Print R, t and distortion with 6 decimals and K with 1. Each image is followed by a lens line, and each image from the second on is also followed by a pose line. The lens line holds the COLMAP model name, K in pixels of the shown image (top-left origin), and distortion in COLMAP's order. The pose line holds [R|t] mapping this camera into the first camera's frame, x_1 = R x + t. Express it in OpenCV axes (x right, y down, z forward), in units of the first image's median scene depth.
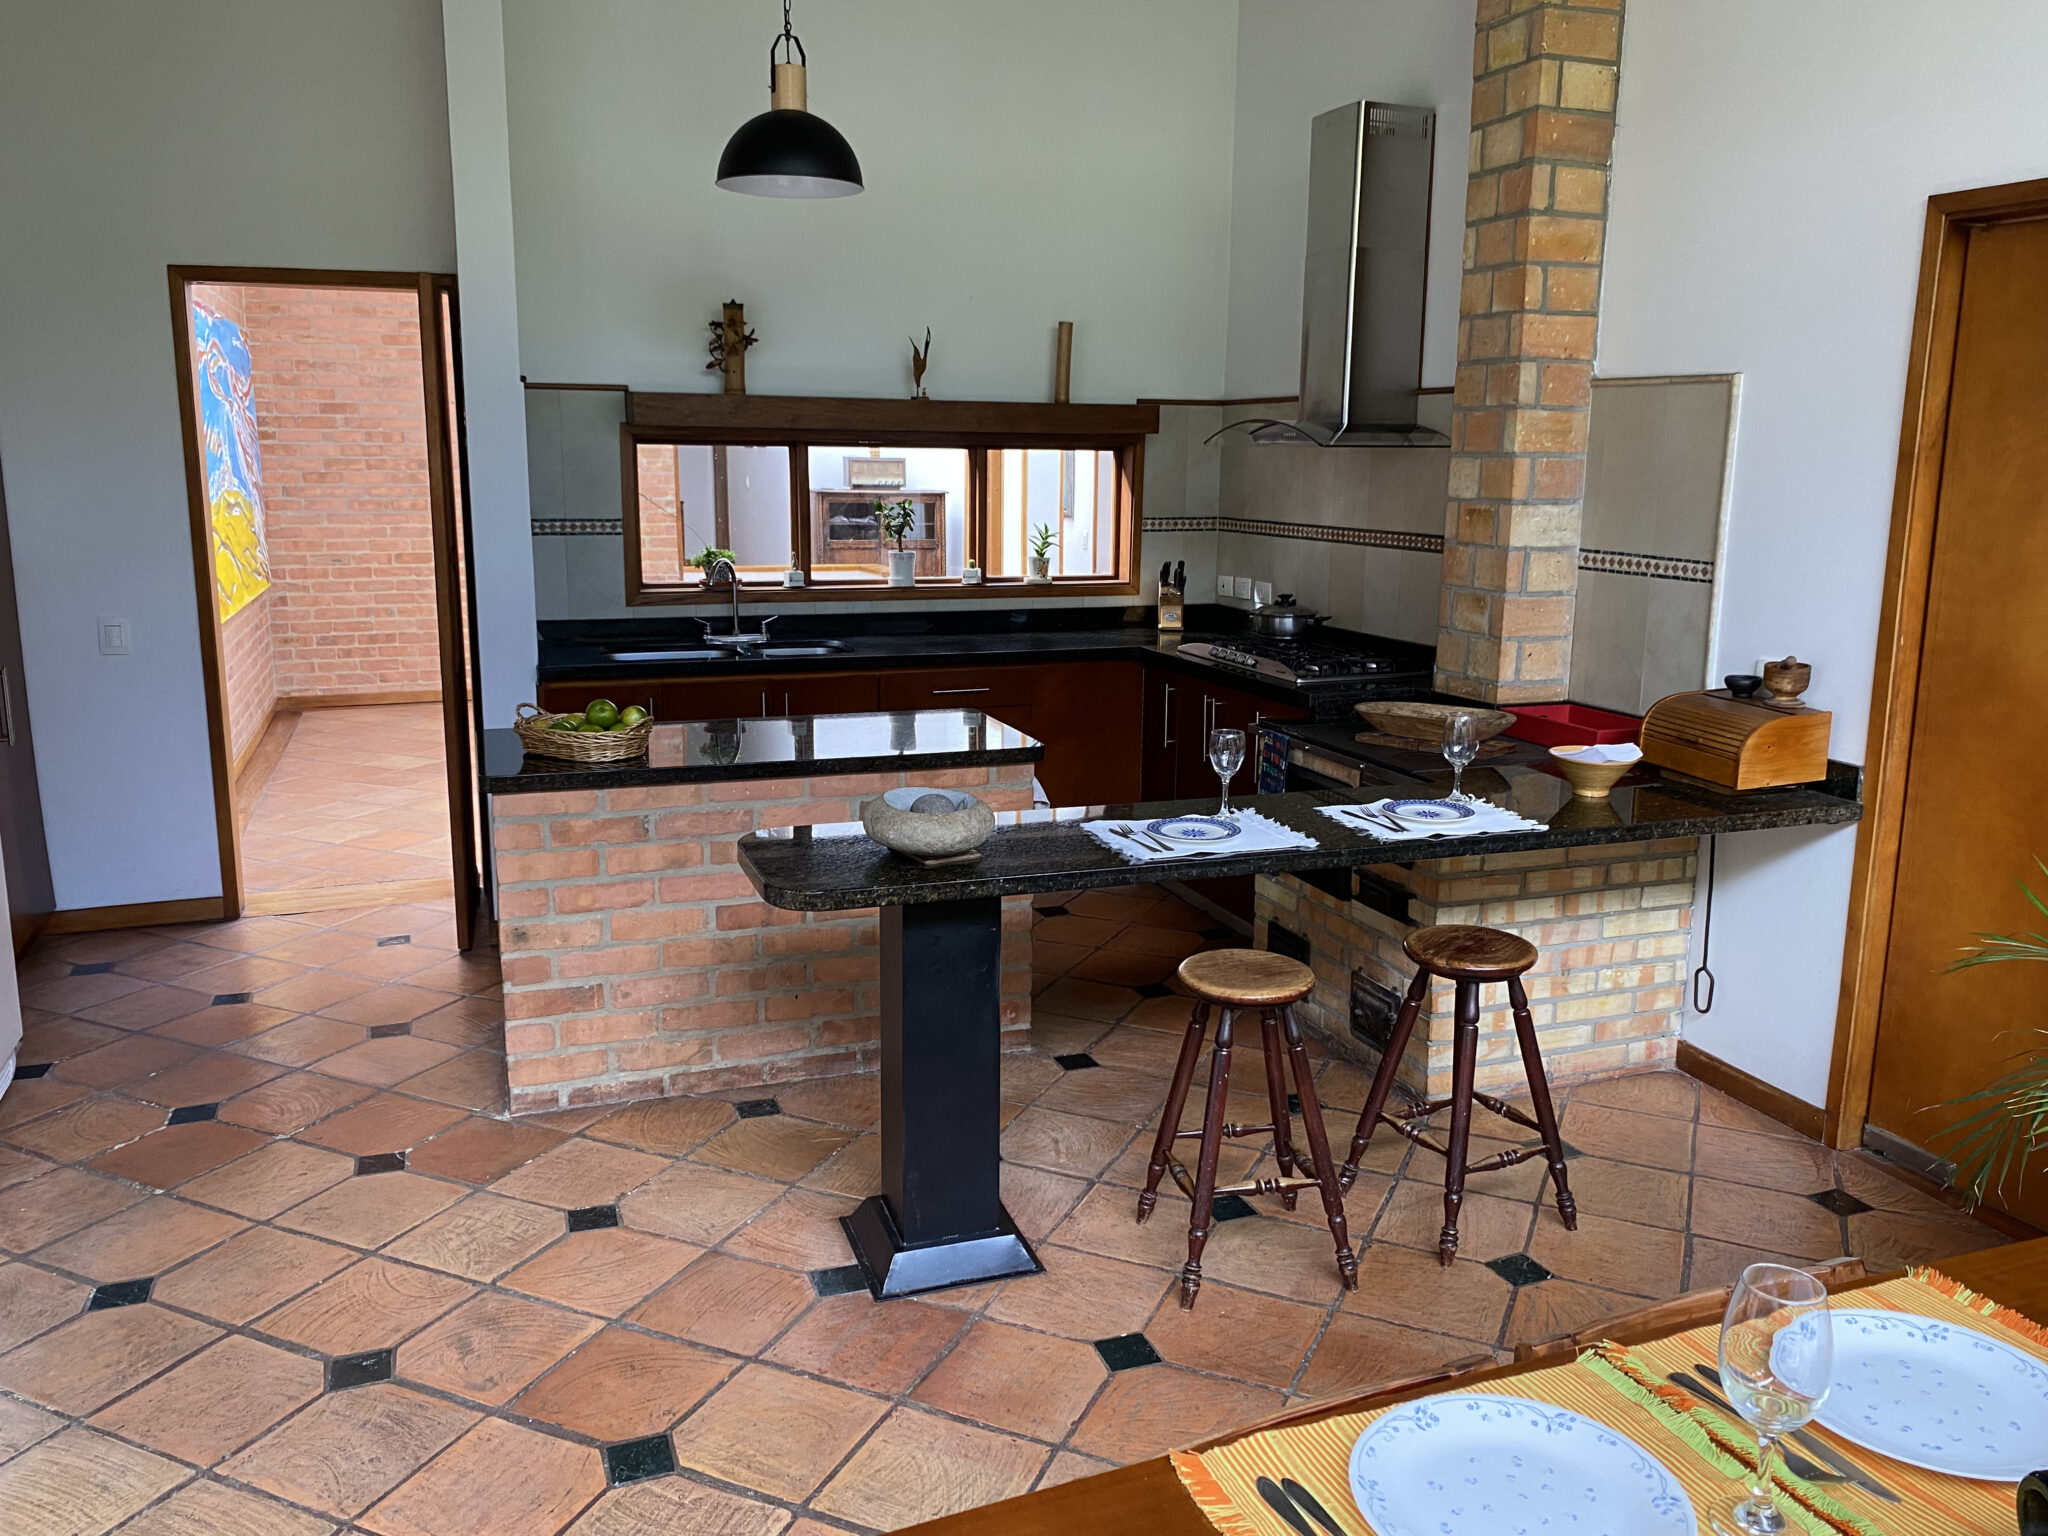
lens RADIAL K [[1562.3, 0, 1002.2], [0, 1562.3, 757.8], [0, 0, 1]] dist [0.056275, -0.076828]
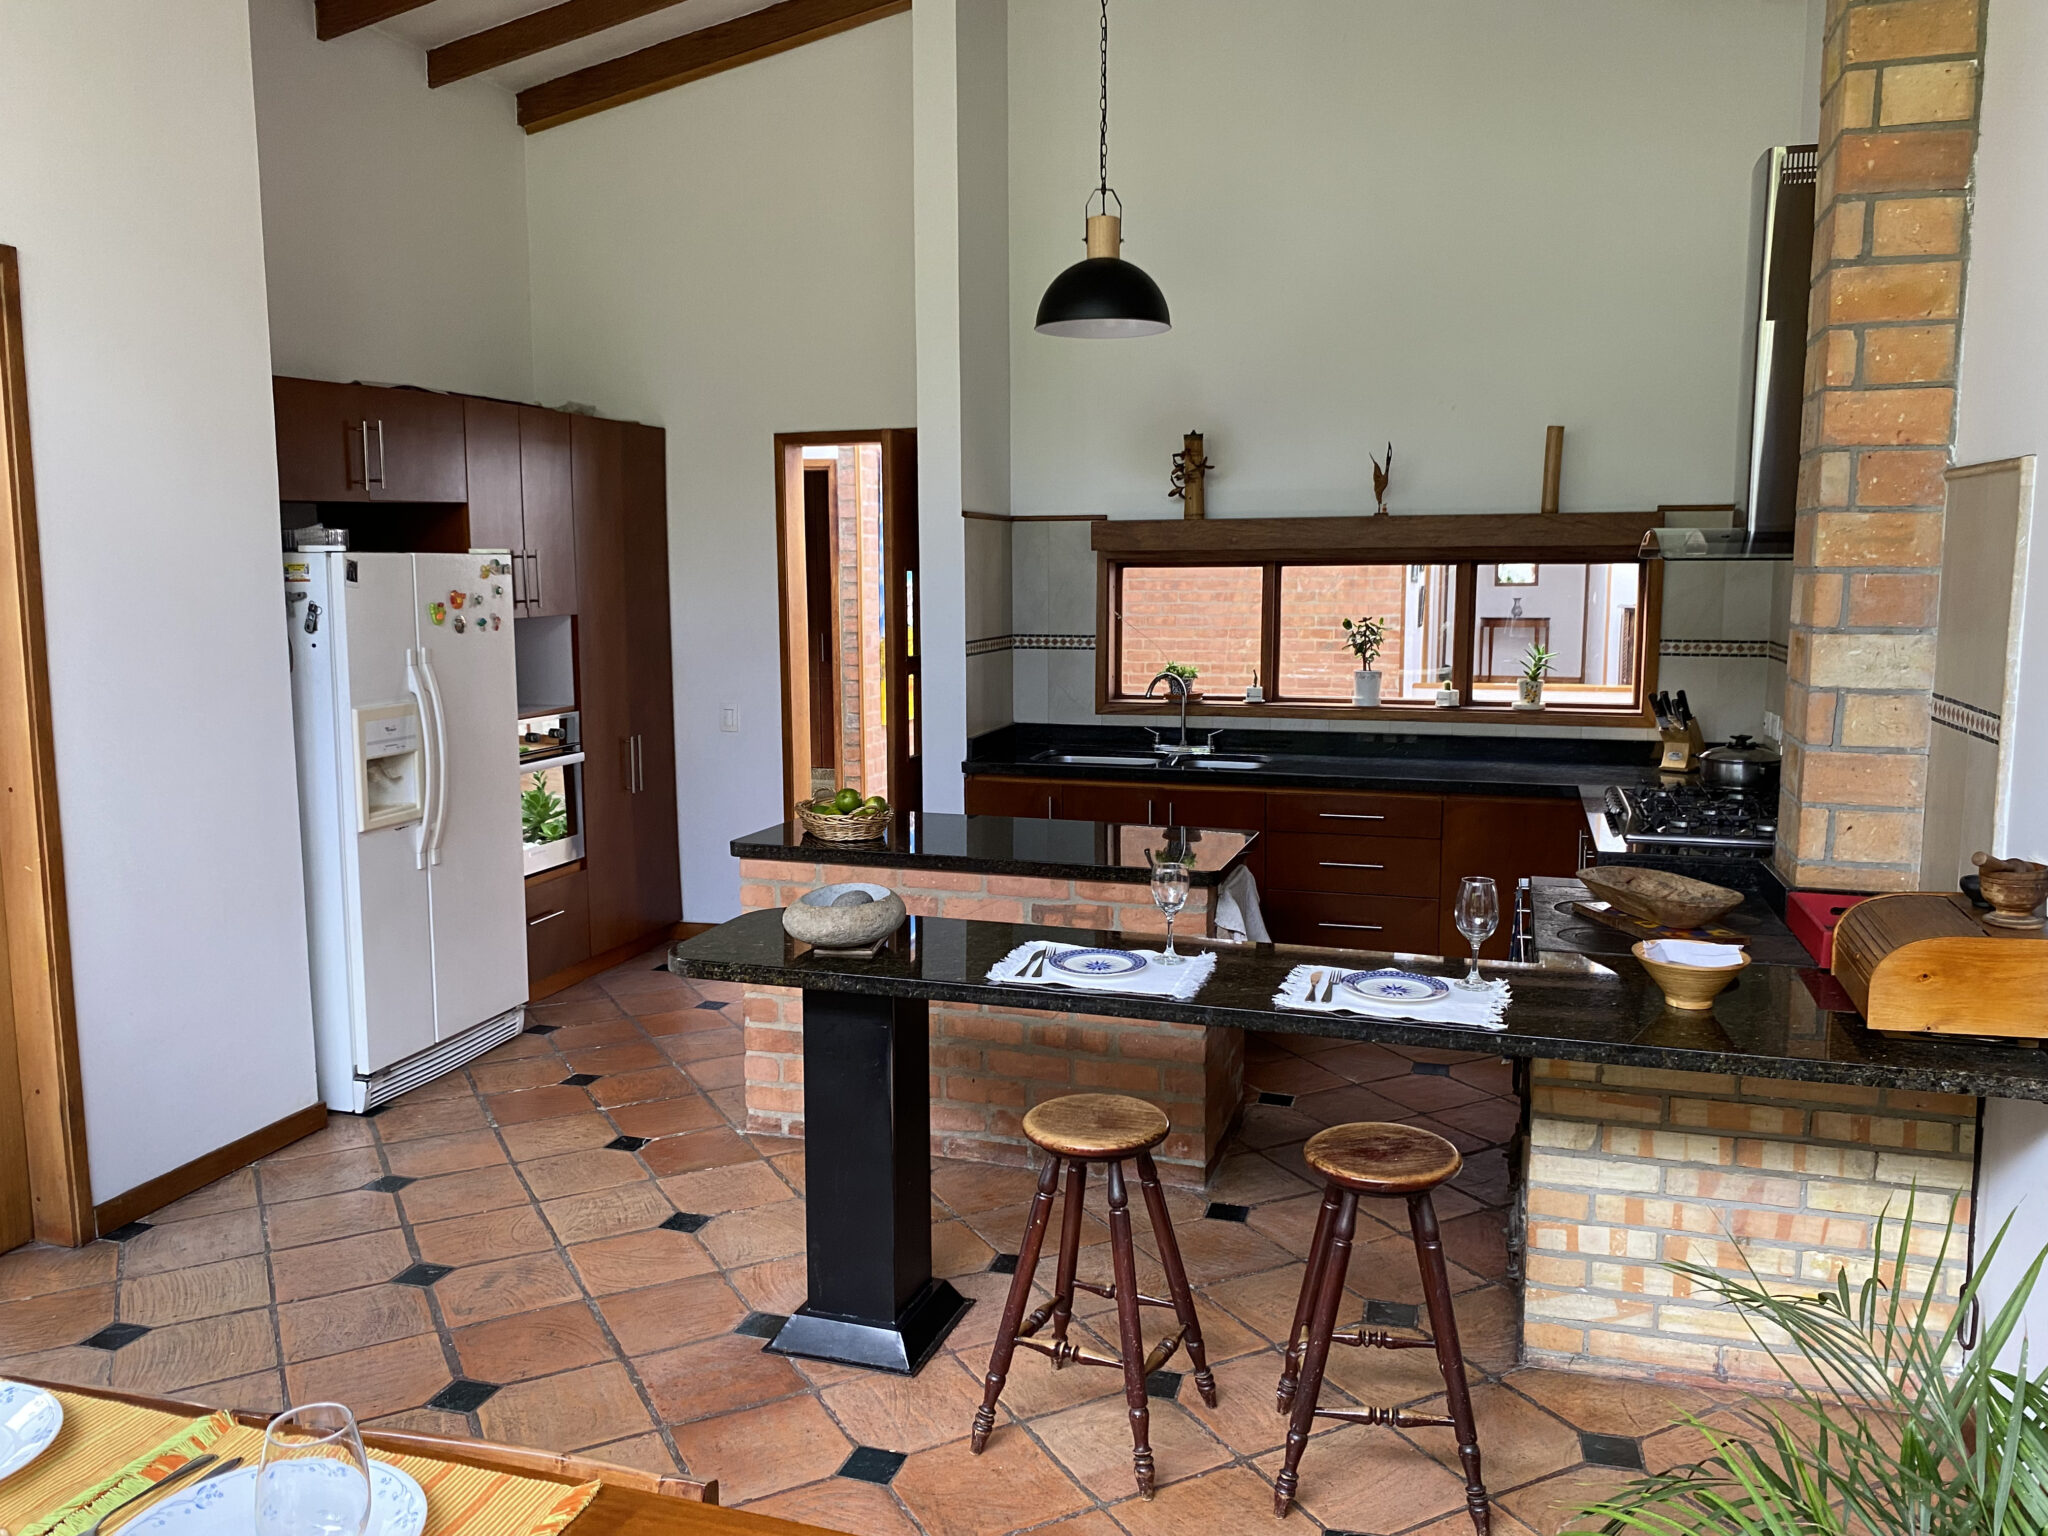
lens RADIAL K [[1562.3, 0, 1079.4], [0, 1562.3, 780.3], [0, 0, 1]] dist [0.056275, -0.076828]
pose [[0.792399, 0.072587, -0.605669, 0.520281], [-0.107392, 0.993987, -0.021375, -0.033045], [0.600475, 0.081981, 0.795430, 0.167893]]
